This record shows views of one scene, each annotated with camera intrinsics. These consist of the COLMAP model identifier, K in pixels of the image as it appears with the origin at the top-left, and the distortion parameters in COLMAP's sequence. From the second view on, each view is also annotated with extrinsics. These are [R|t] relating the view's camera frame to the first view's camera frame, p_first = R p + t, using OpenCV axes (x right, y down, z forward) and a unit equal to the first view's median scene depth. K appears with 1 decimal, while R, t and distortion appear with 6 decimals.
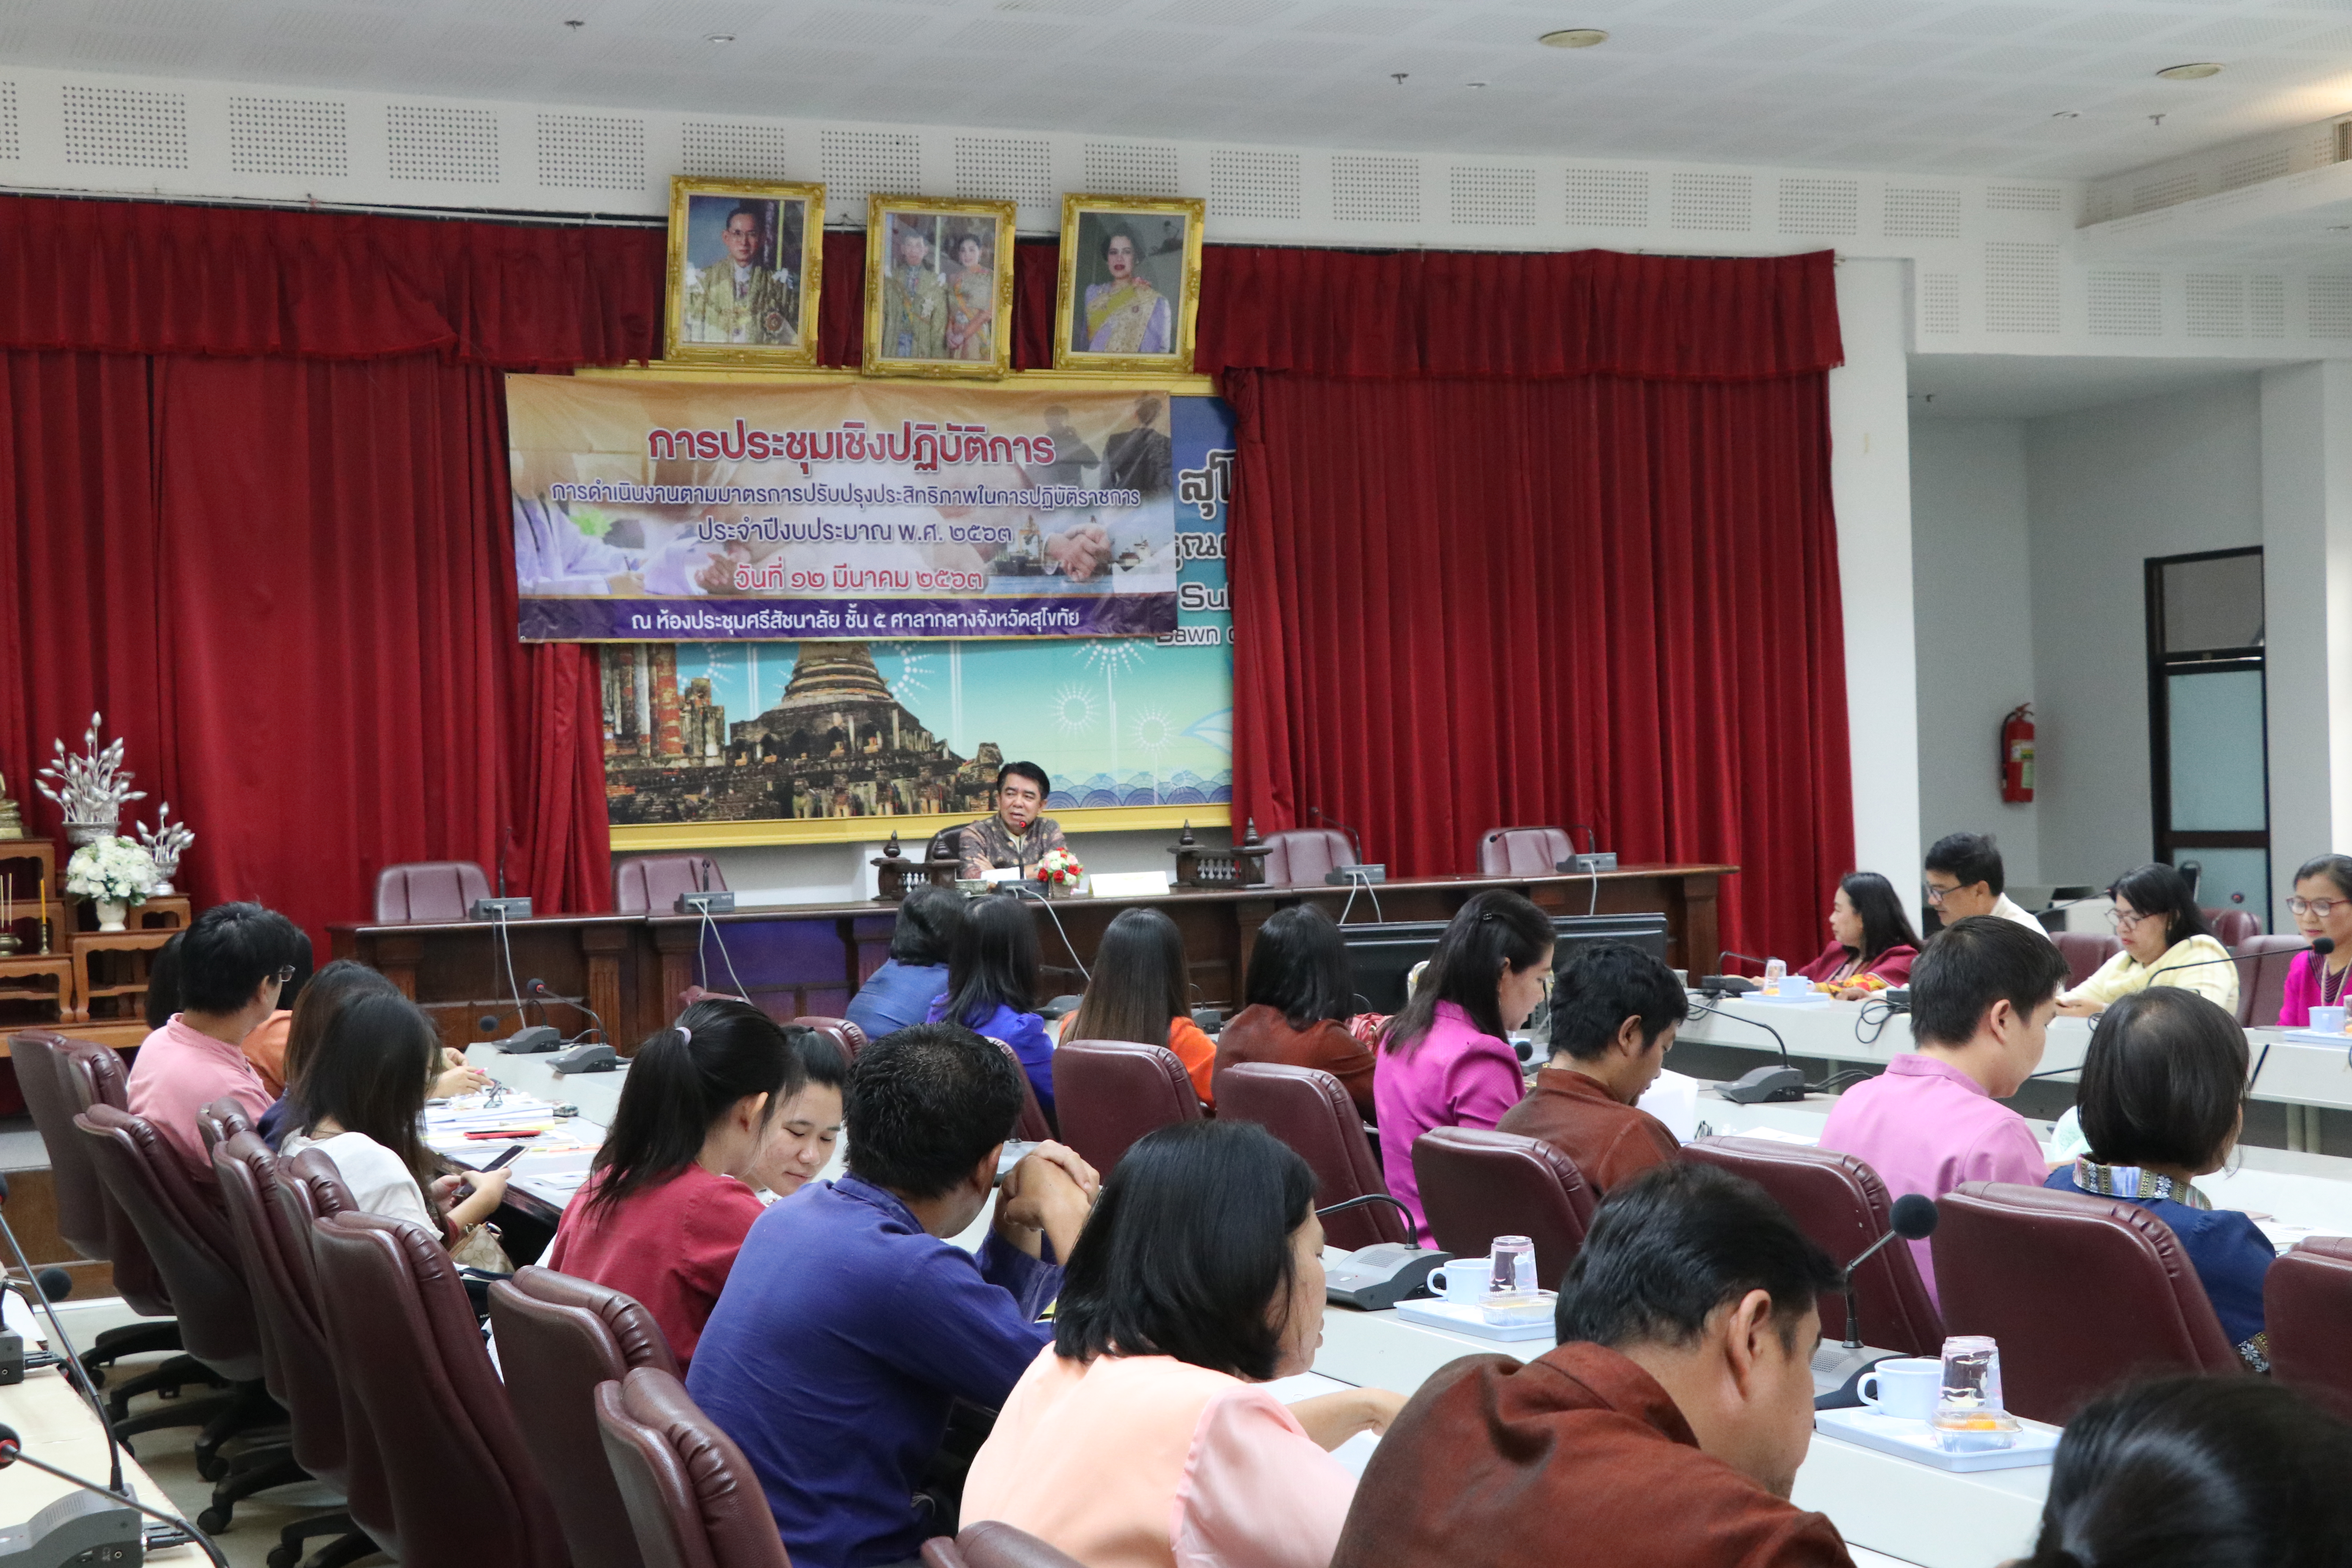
lens RADIAL K [[3441.7, 0, 1173.0], [0, 3441.7, 761.9], [0, 0, 1]] dist [0.103484, 0.000000]
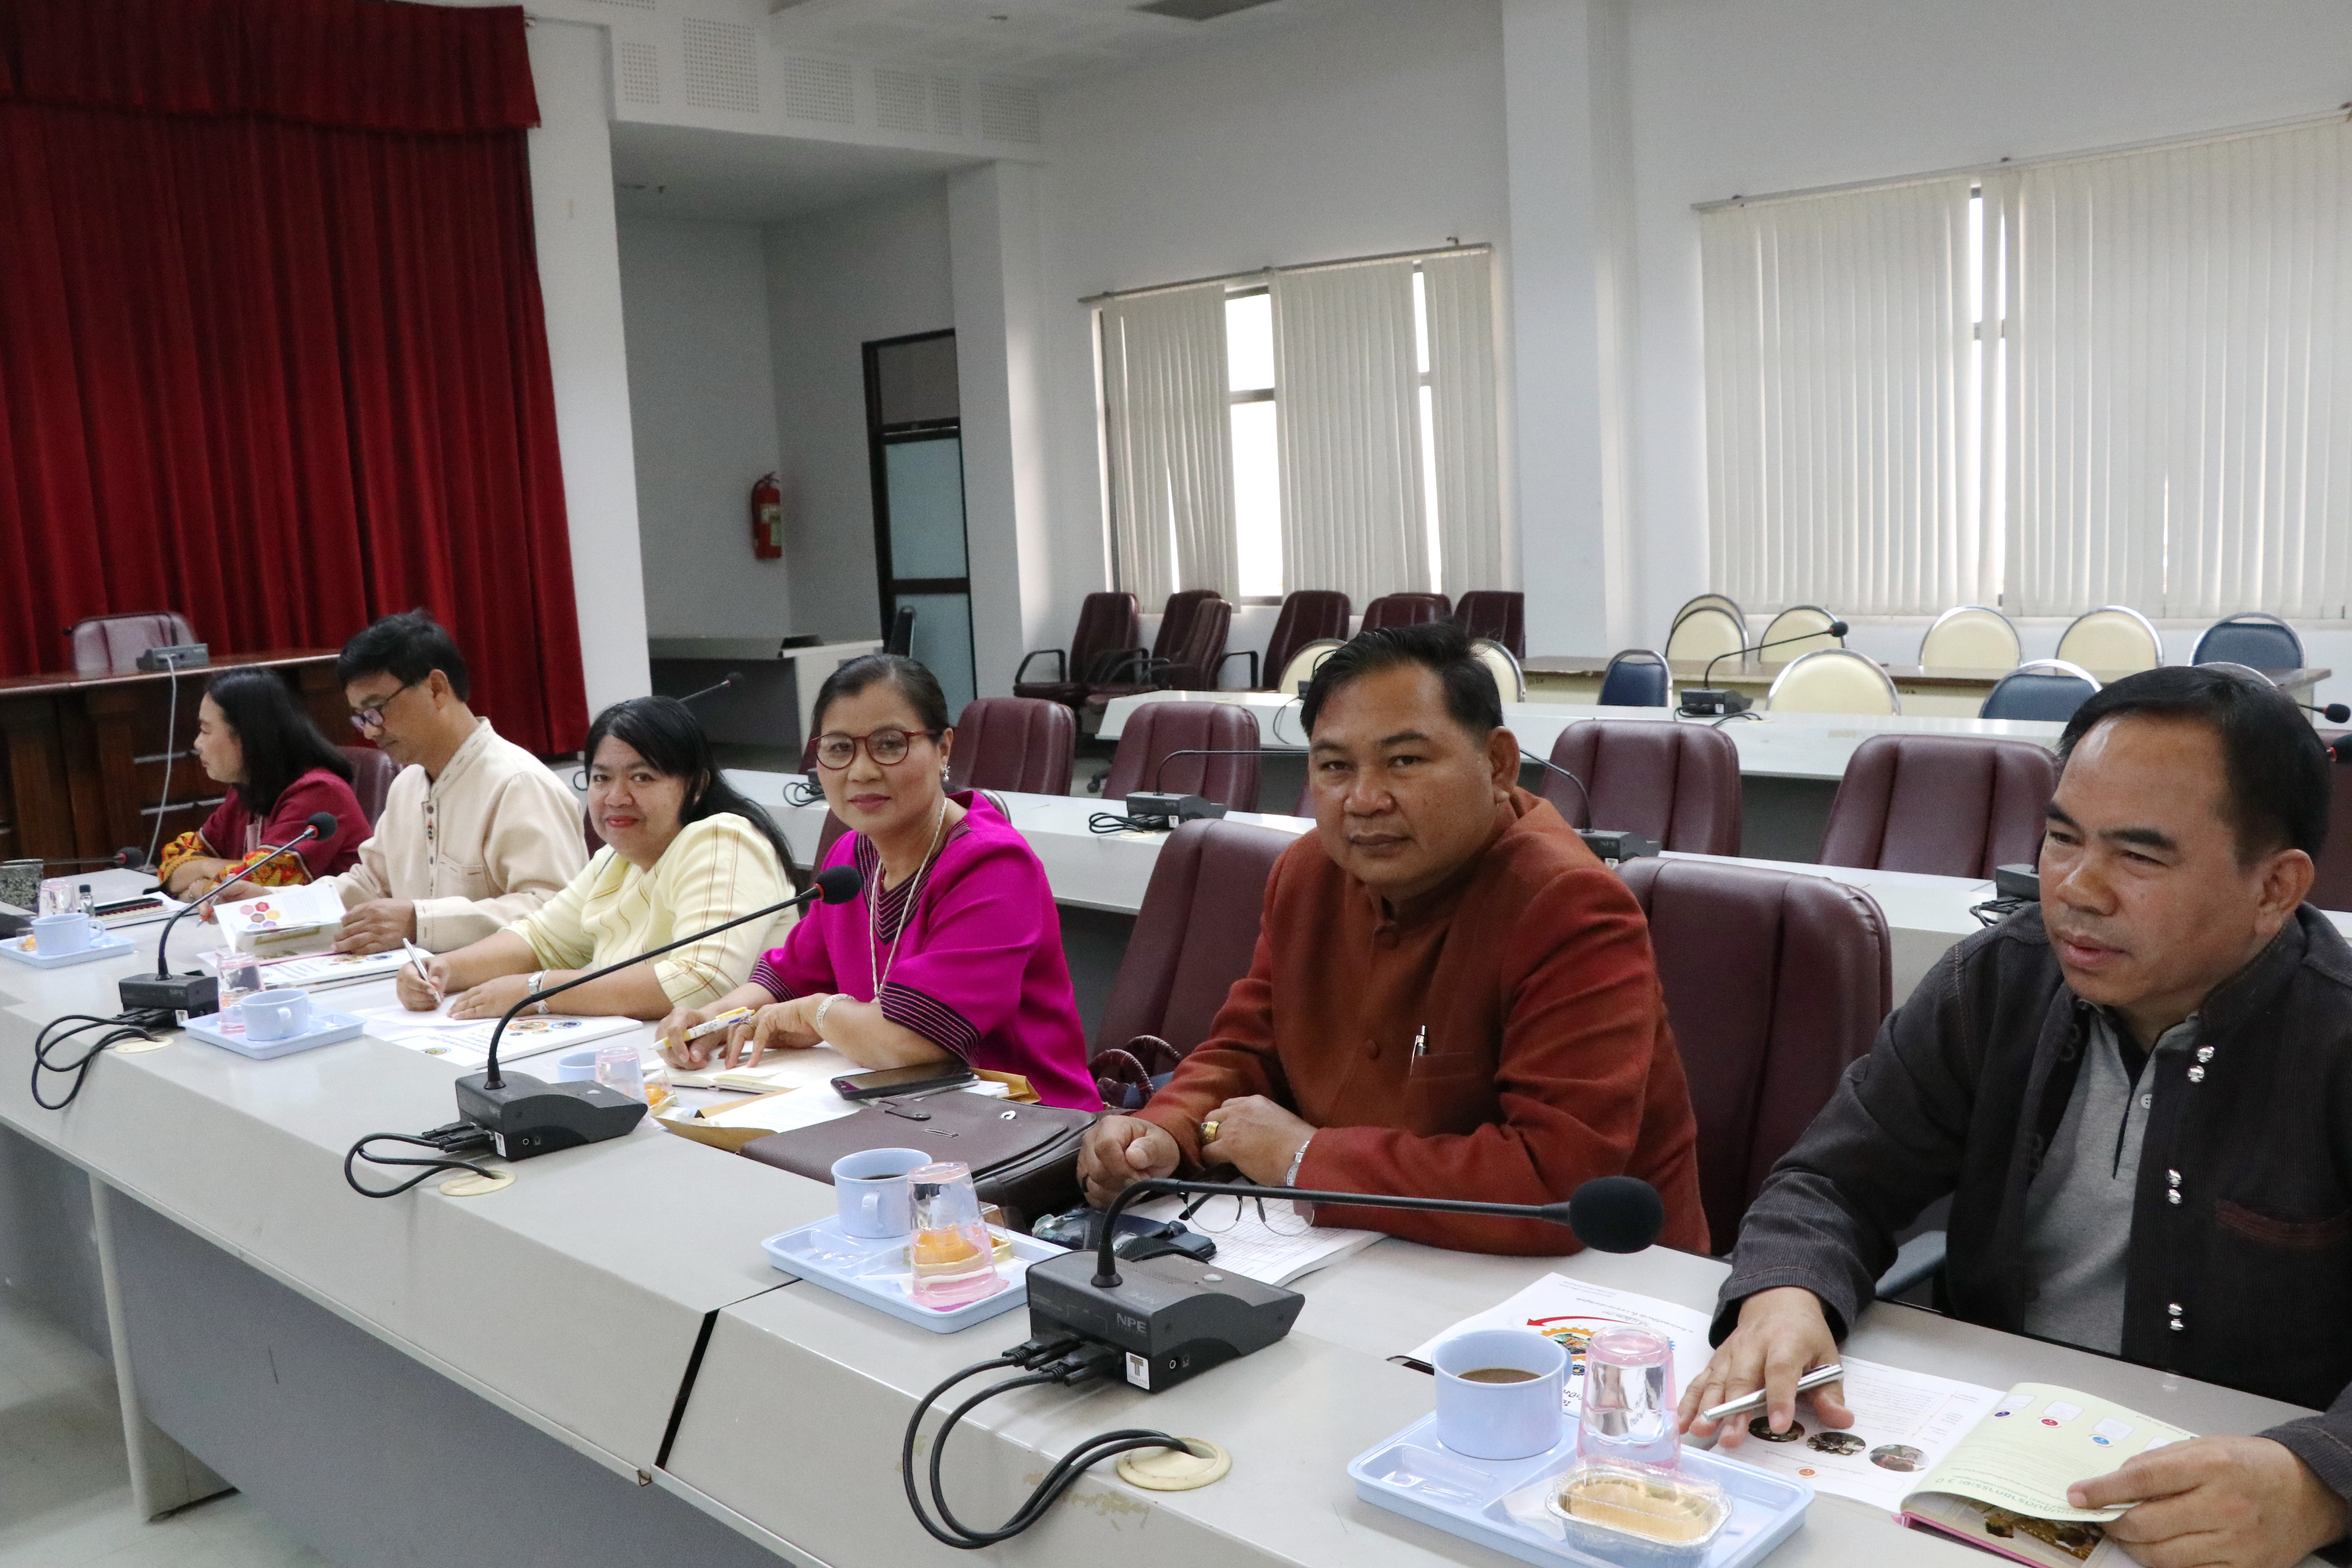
lens RADIAL K [[2039.9, 0, 1164.2], [0, 2039.9, 799.0], [0, 0, 1]] dist [-0.011119, 0.019791]
pose [[0.928145, -0.074102, 0.364768, 0.127625], [0.024957, 0.990167, 0.137648, 0.000880], [-0.371381, -0.118654, 0.920868, 0.356575]]
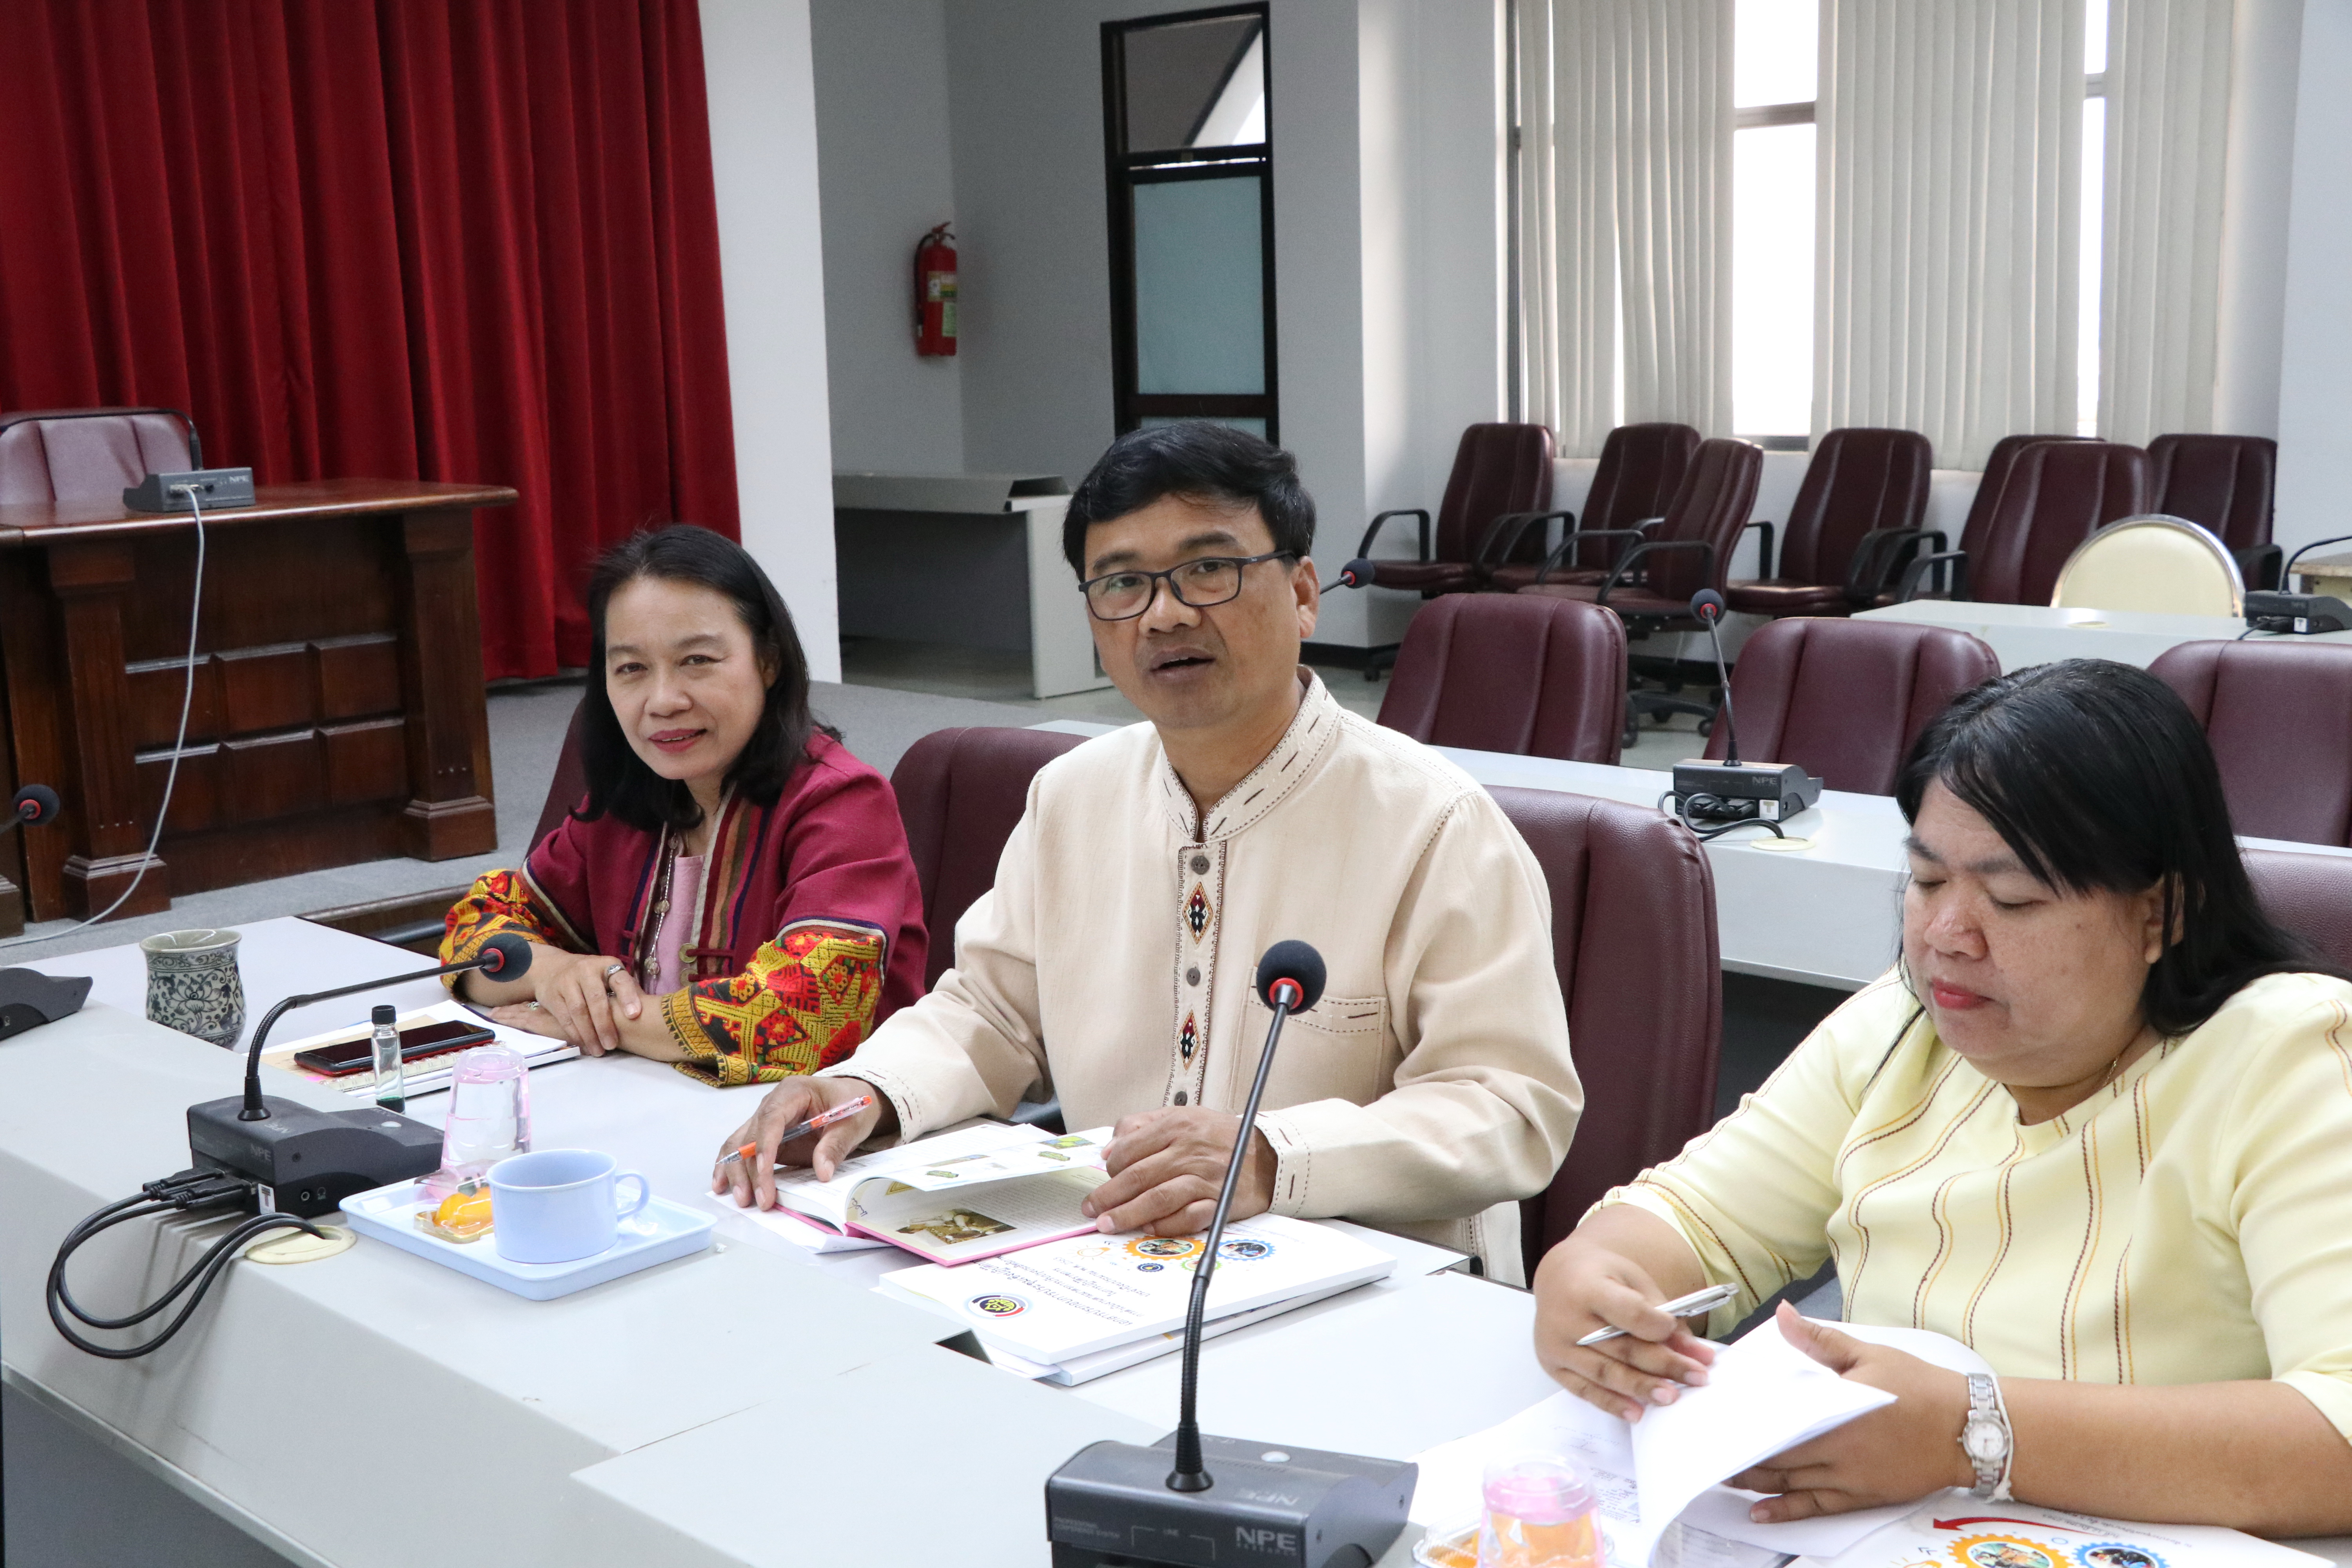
lens RADIAL K [[2791.2, 0, 1184.8], [0, 2791.2, 761.0], [0, 0, 1]] dist [0.068844, 0.000000]
pose [[0.935678, -0.053244, 0.348816, 0.087941], [-0.001998, 0.987735, 0.156129, 0.004078], [-0.352851, -0.146783, 0.924095, 0.462062]]
